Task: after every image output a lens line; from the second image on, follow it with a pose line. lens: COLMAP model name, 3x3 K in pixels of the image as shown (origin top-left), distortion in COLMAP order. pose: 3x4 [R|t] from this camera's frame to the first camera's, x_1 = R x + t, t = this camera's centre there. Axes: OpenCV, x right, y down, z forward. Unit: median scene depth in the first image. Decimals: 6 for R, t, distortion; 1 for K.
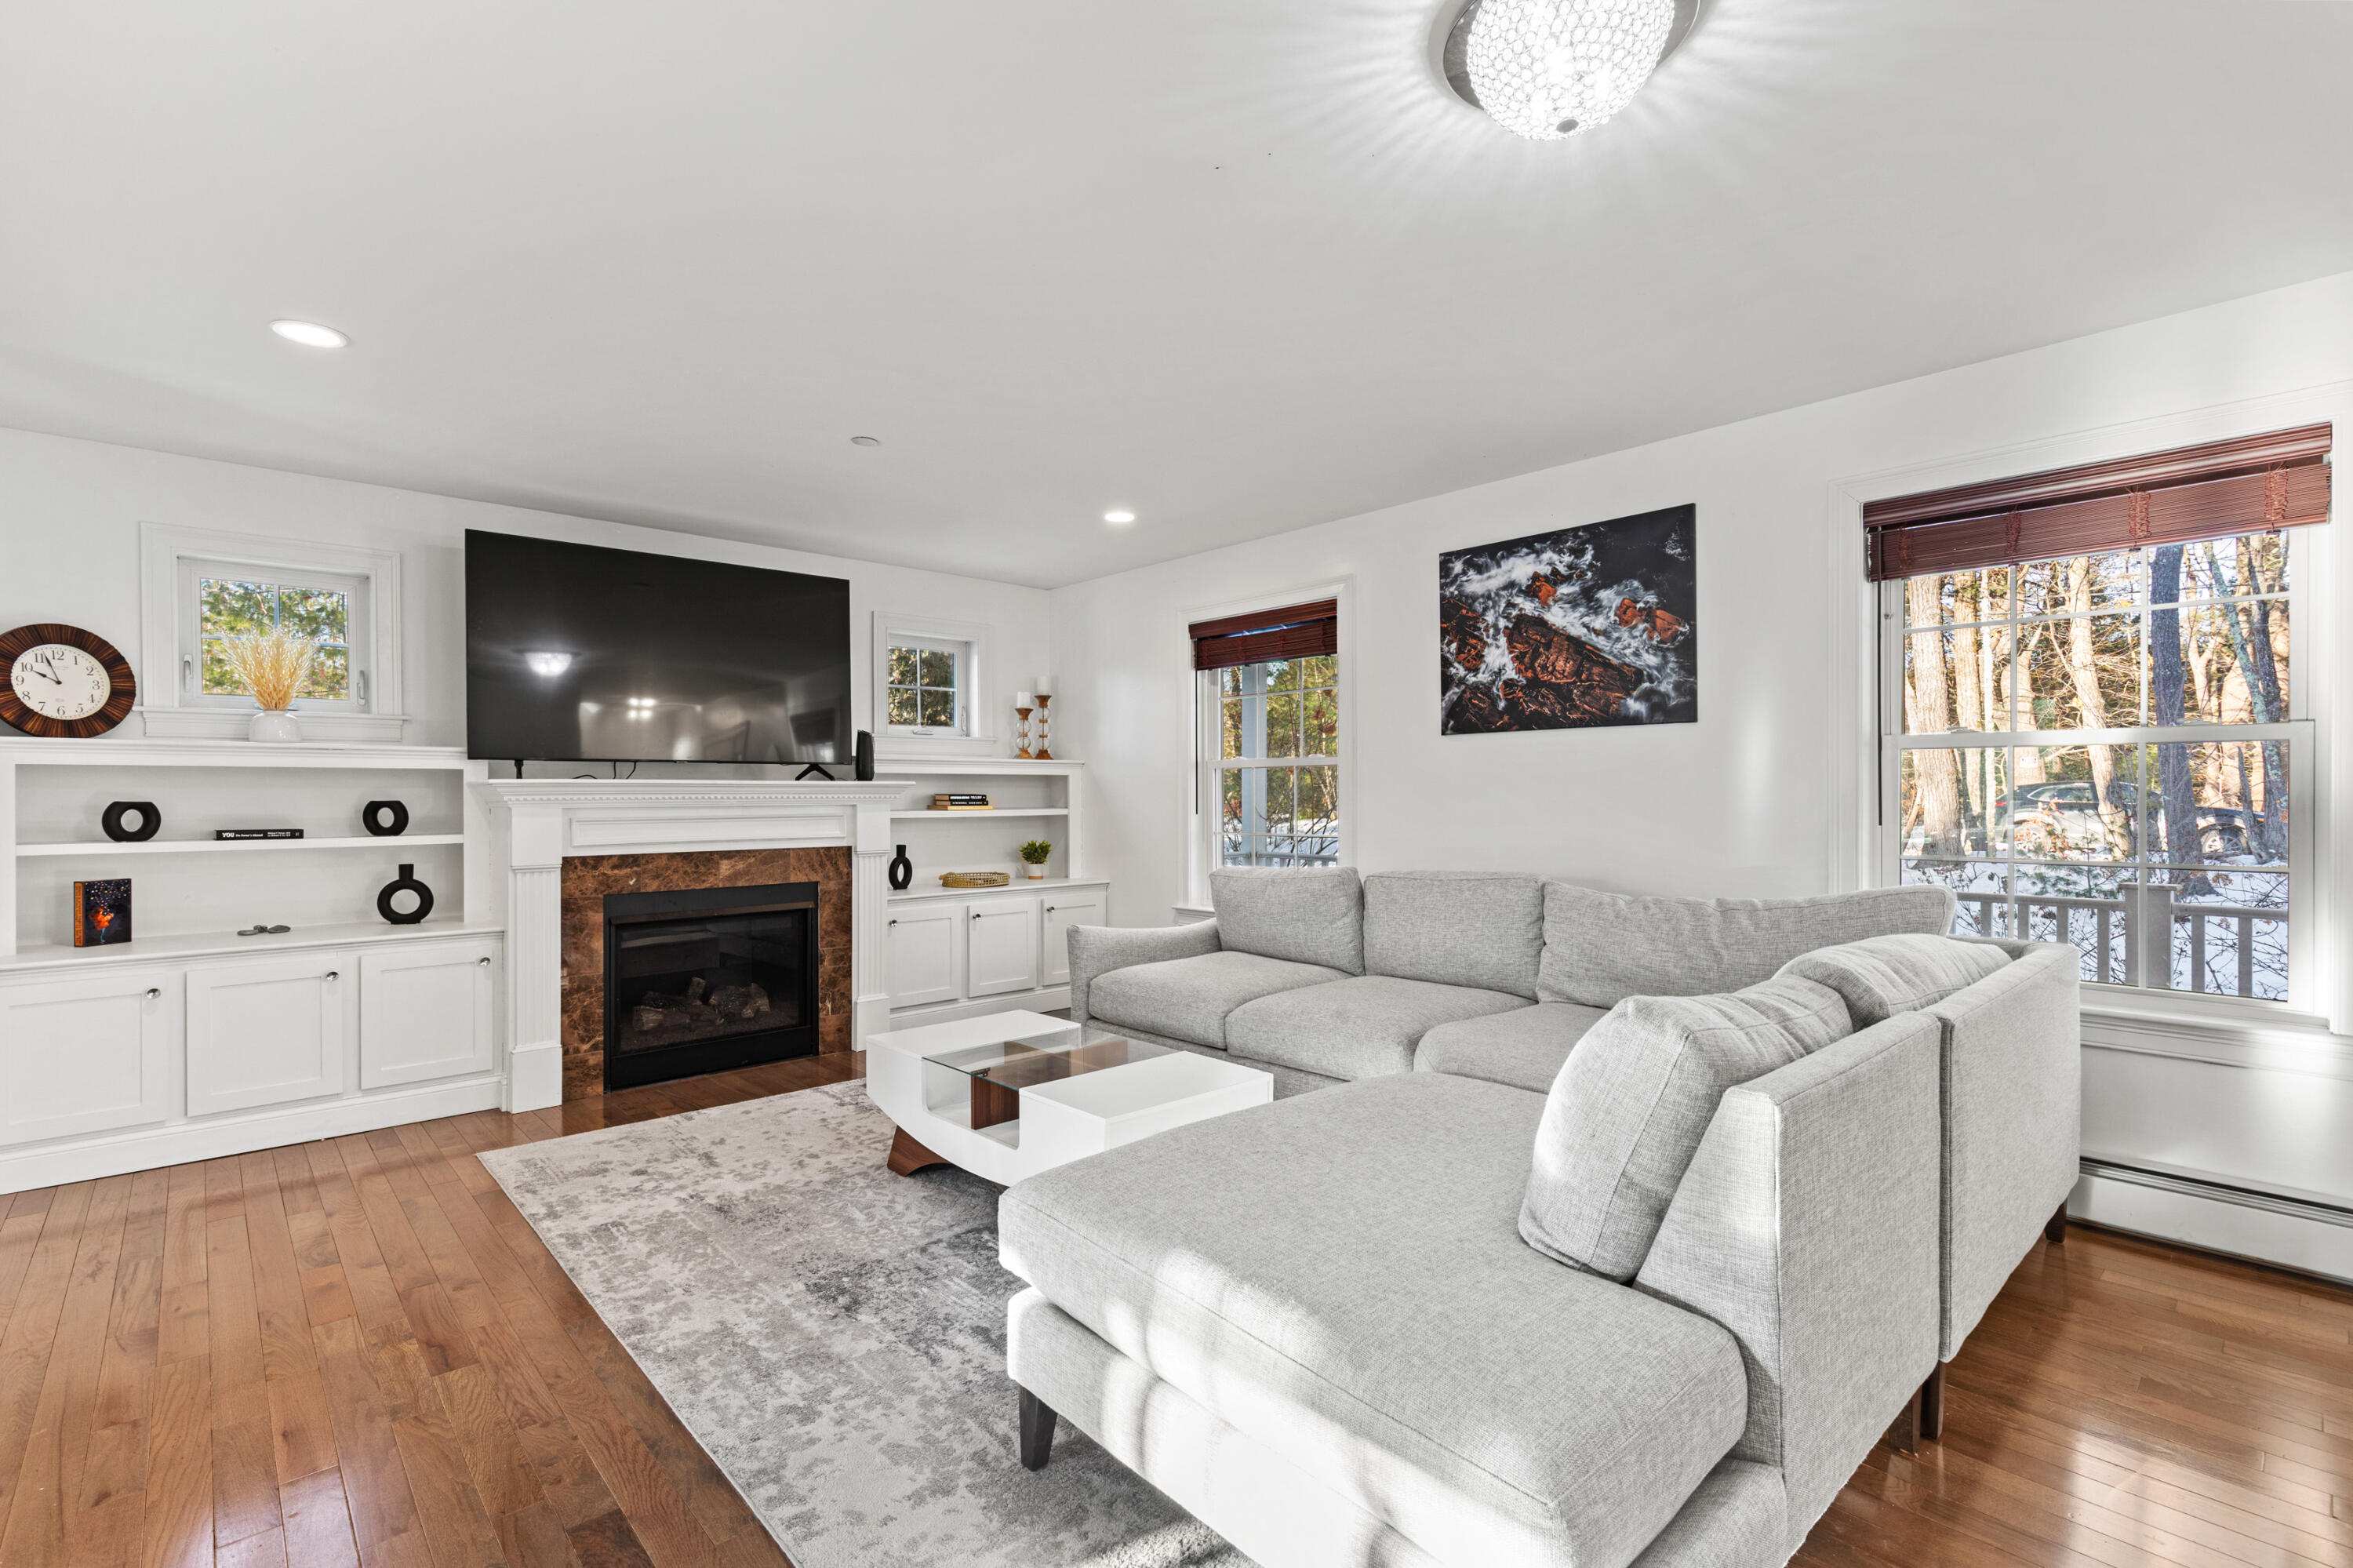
lens RADIAL K [[1063.1, 0, 1169.9], [0, 1063.1, 786.5], [0, 0, 1]] dist [0.010962, 0.000287]
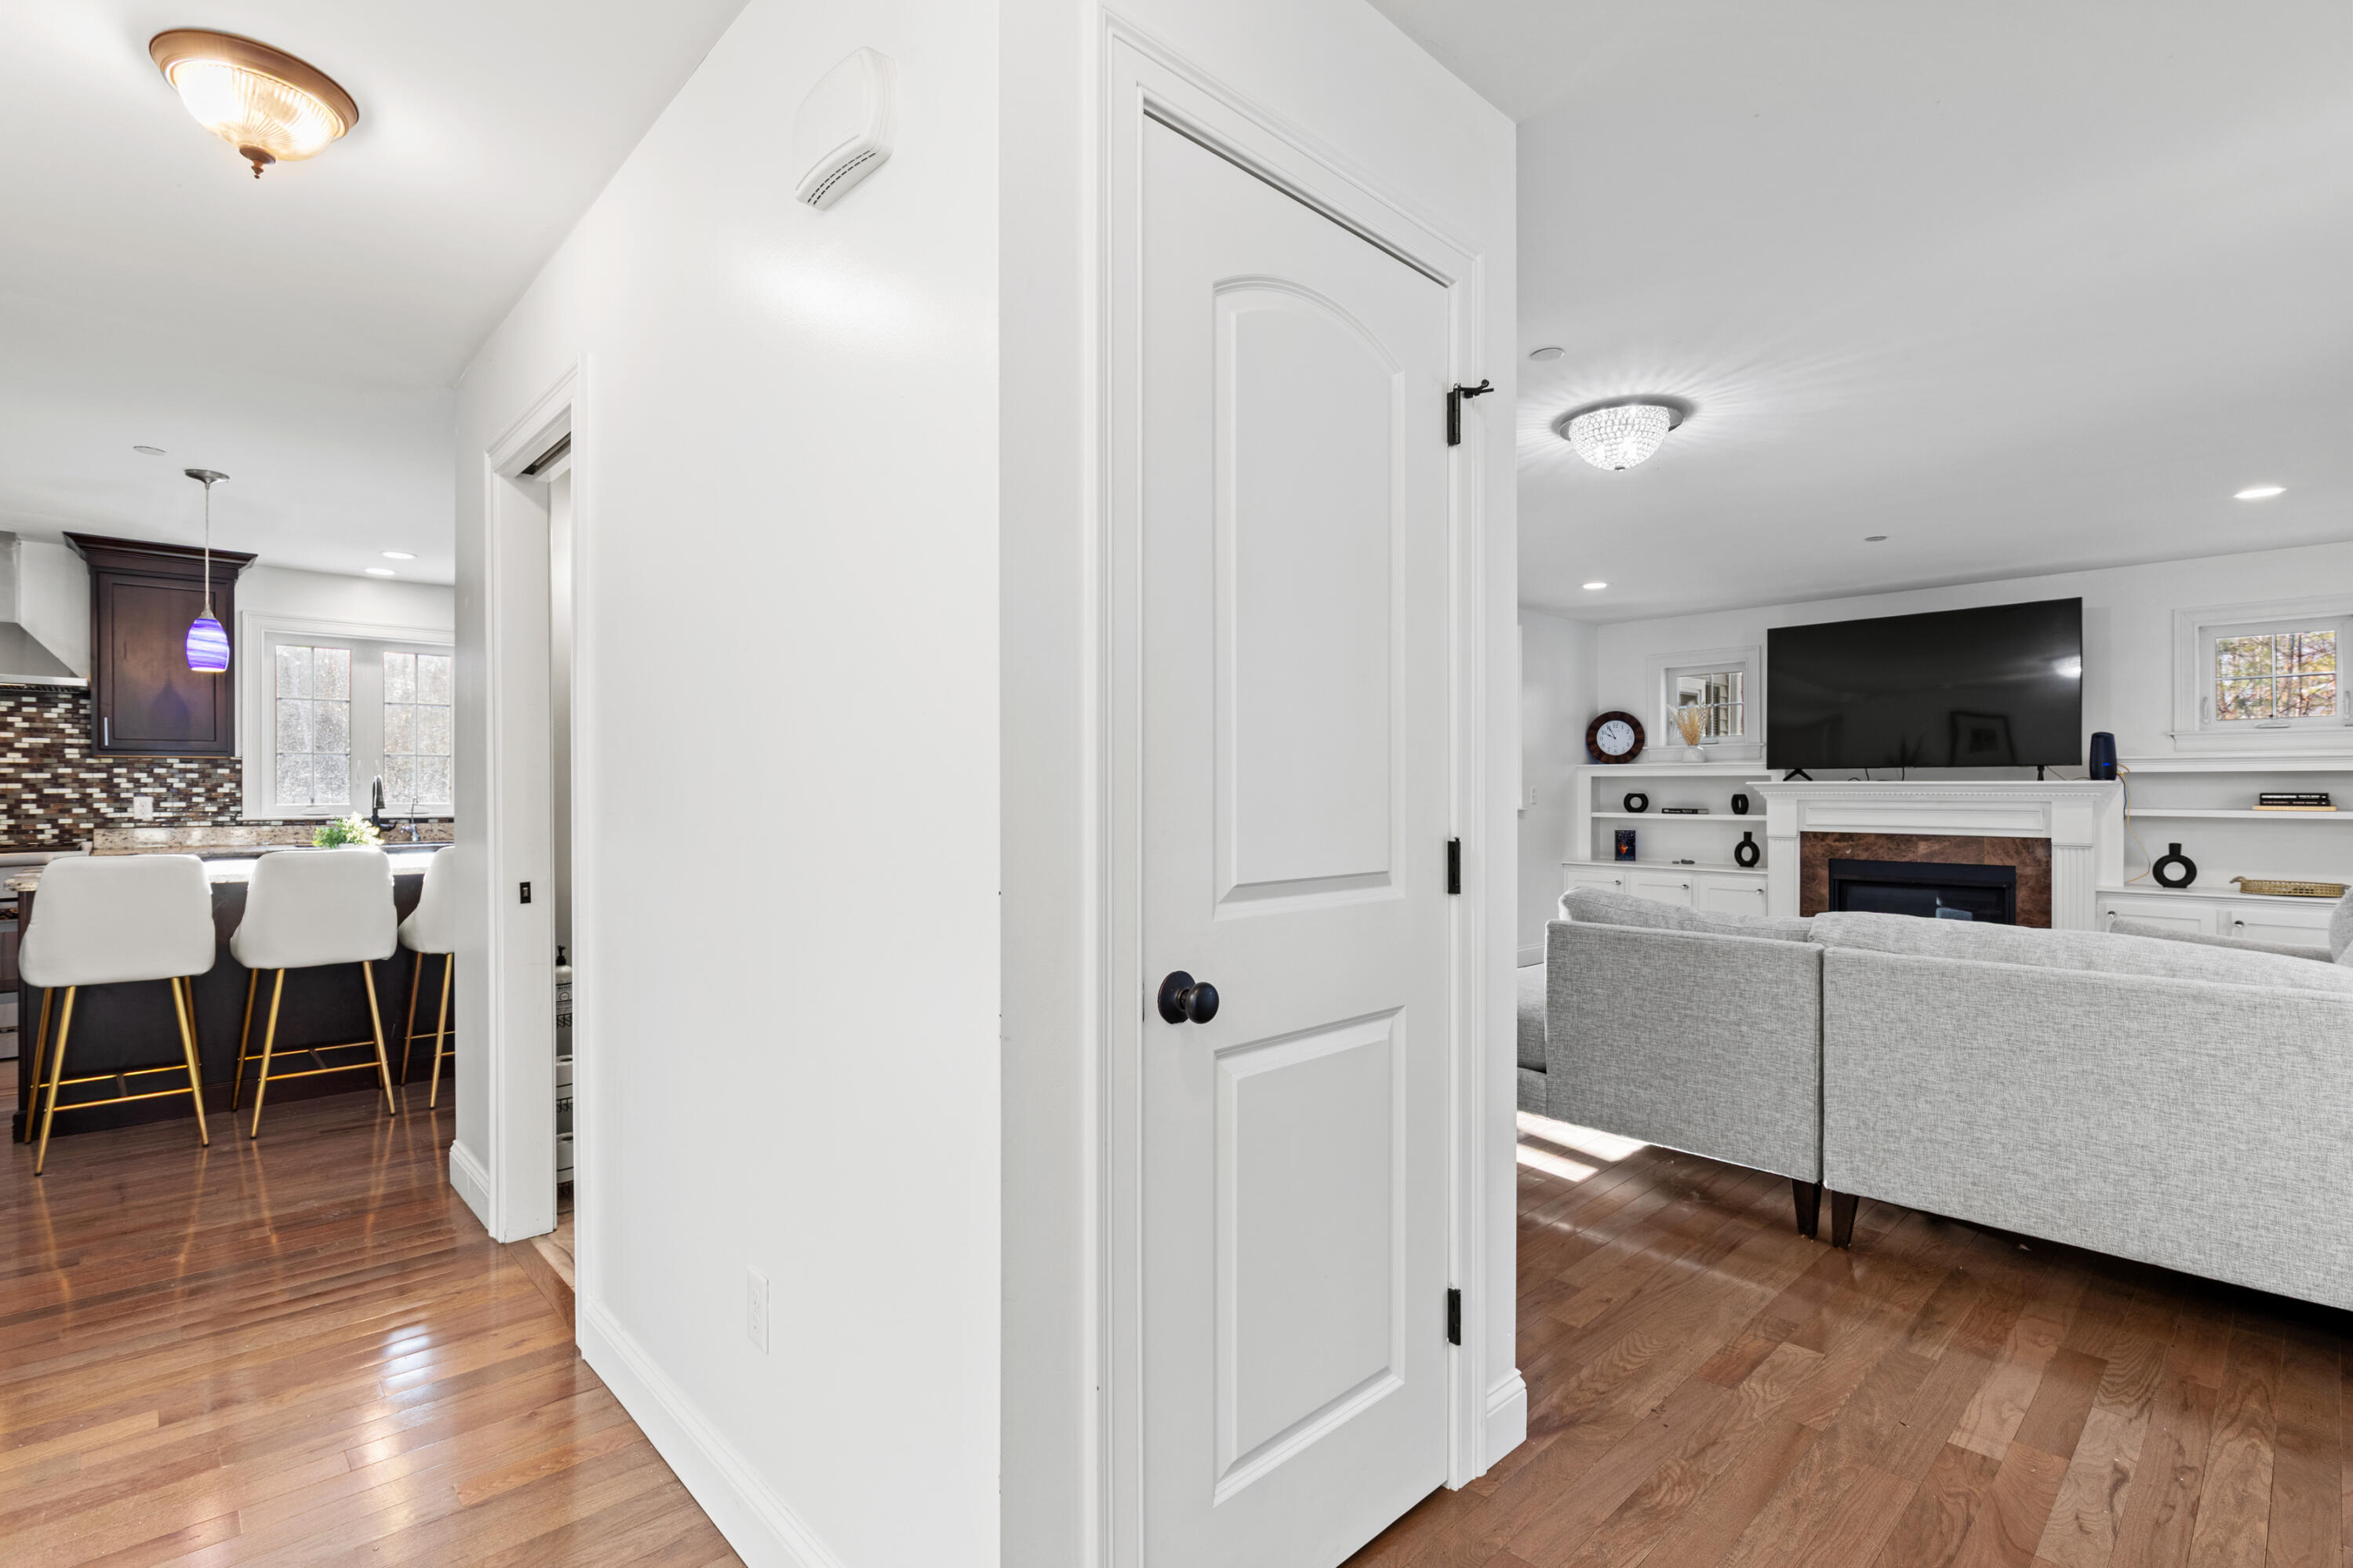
lens RADIAL K [[1103.1, 0, 1163.9], [0, 1103.1, 782.4], [0, 0, 1]] dist [0.001318, 0.000291]
pose [[0.014048, -0.005300, -0.999887, 0.964336], [0.000864, 0.999986, -0.005289, 0.002734], [0.999901, -0.000790, 0.014052, 0.047669]]
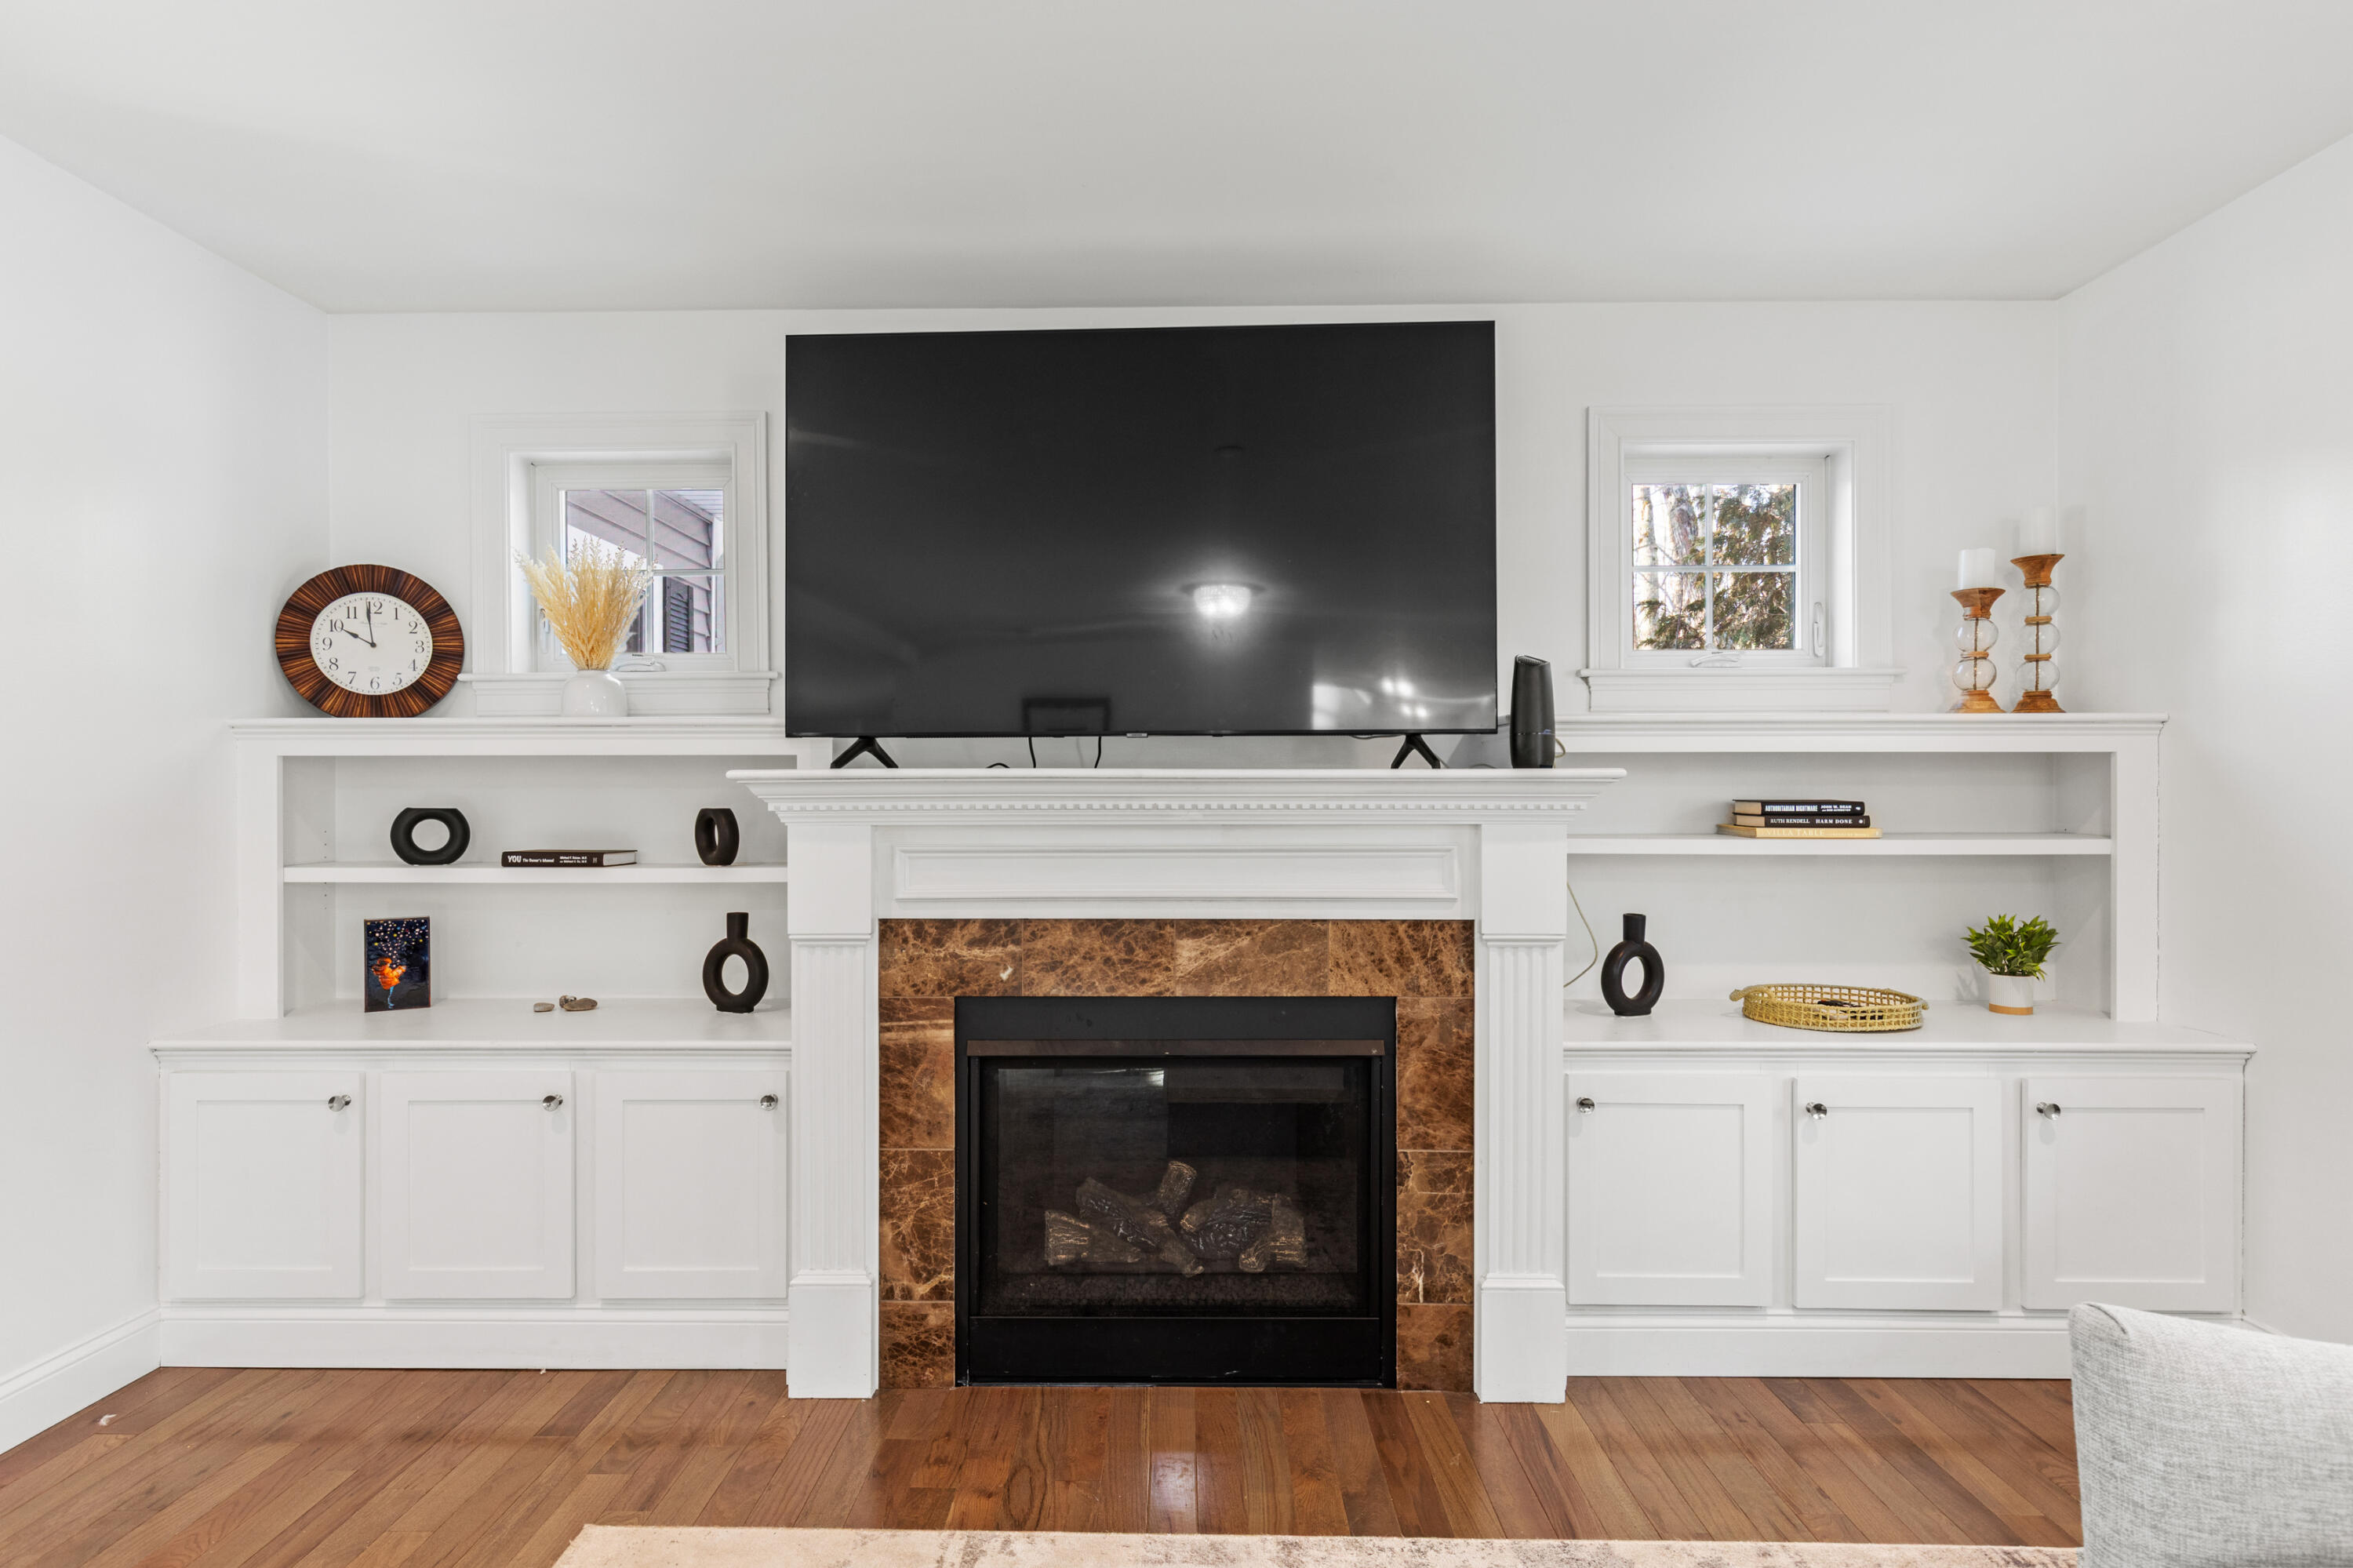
lens RADIAL K [[1259.1, 0, 1160.1], [0, 1259.1, 807.4], [0, 0, 1]] dist [-0.004277, 0.000908]
pose [[0.725059, 0.003196, -0.688679, -0.046117], [0.002848, 0.999967, 0.007640, 0.007266], [0.688681, -0.007501, 0.725026, 0.611665]]
